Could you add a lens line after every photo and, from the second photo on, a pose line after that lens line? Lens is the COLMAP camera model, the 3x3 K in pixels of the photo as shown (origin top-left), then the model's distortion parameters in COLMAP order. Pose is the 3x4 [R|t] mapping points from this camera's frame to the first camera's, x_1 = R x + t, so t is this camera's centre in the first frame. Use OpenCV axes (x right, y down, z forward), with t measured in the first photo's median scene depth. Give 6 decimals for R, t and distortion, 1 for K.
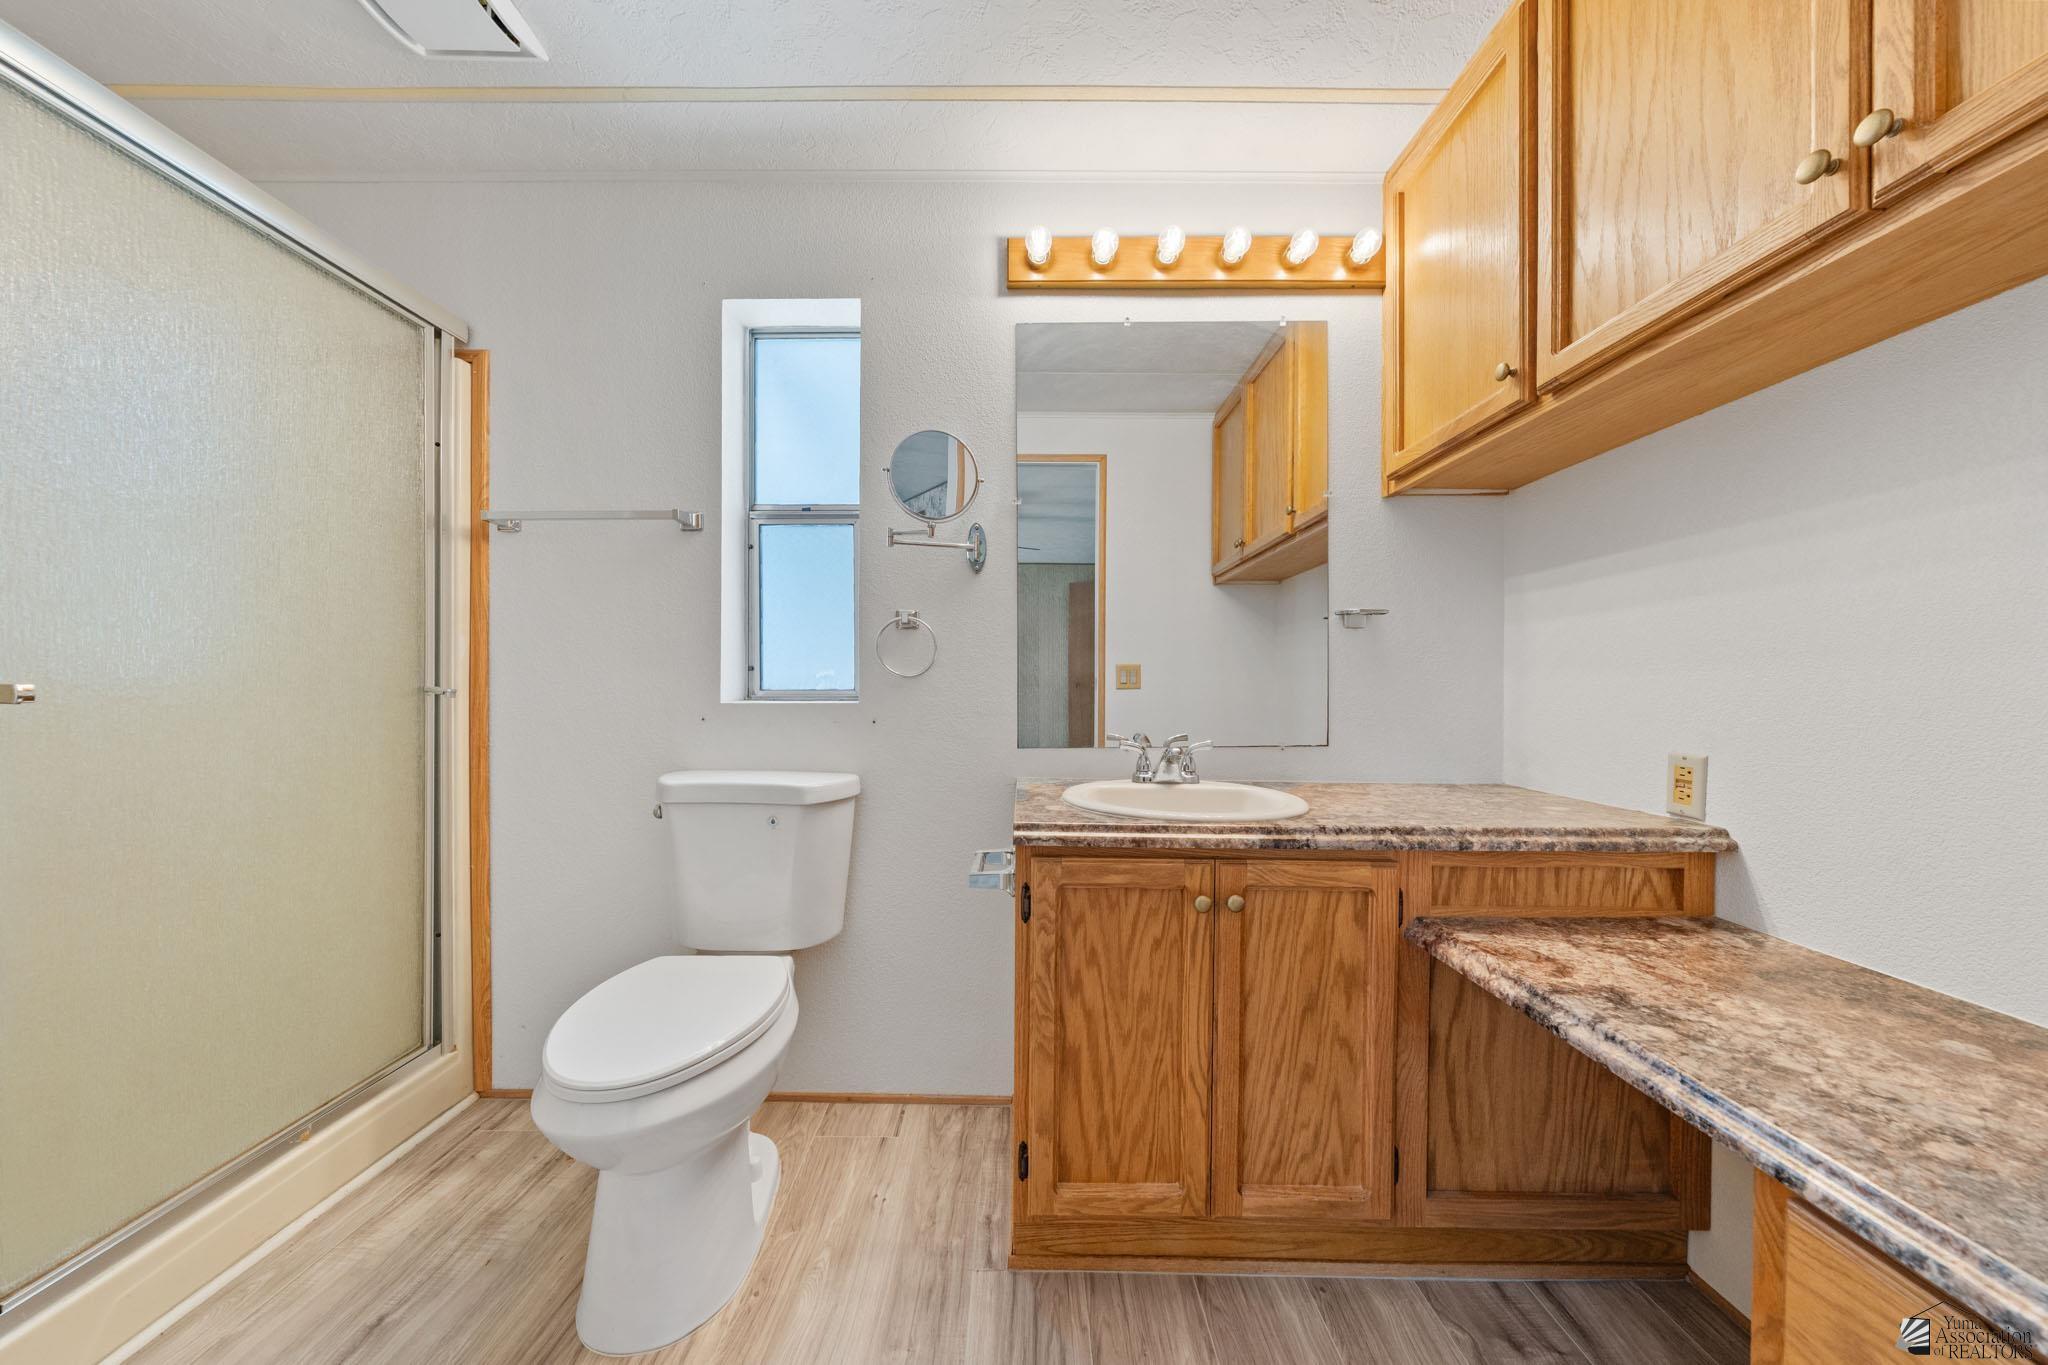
lens RADIAL K [[700.5, 0, 1019.7], [0, 700.5, 686.8], [0, 0, 1]] dist [-0.000723, -0.000119]
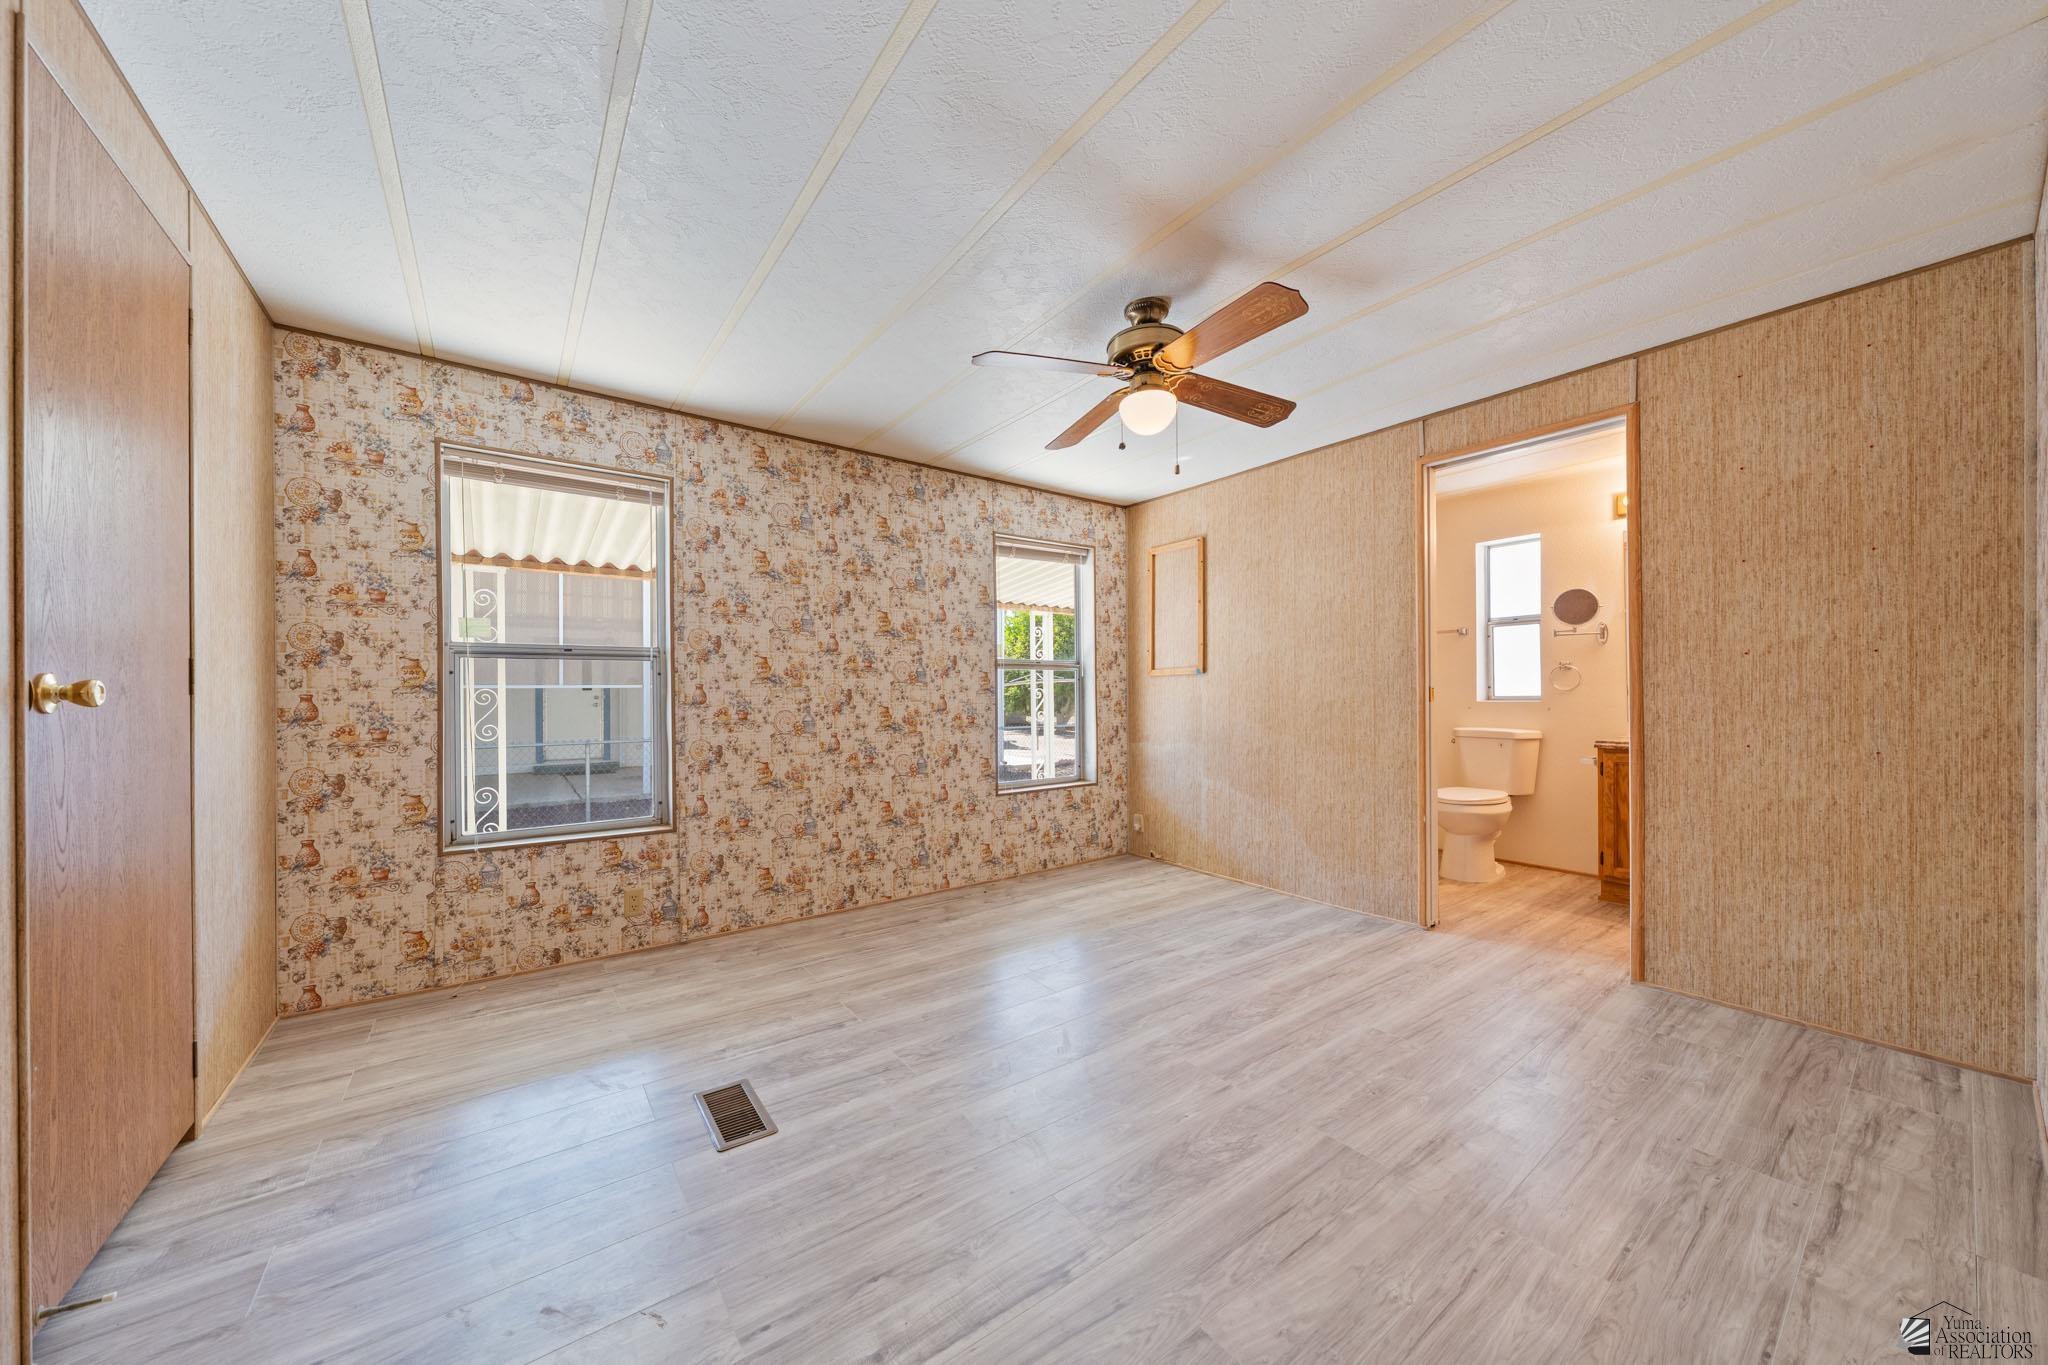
lens RADIAL K [[700.5, 0, 1015.9], [0, 700.5, 688.8], [0, 0, 1]] dist [-0.000723, -0.000119]
pose [[0.592345, -0.013874, -0.805565, 0.666002], [0.009944, 0.999901, -0.009910, -0.014529], [0.805623, -0.002140, 0.592425, -1.960503]]
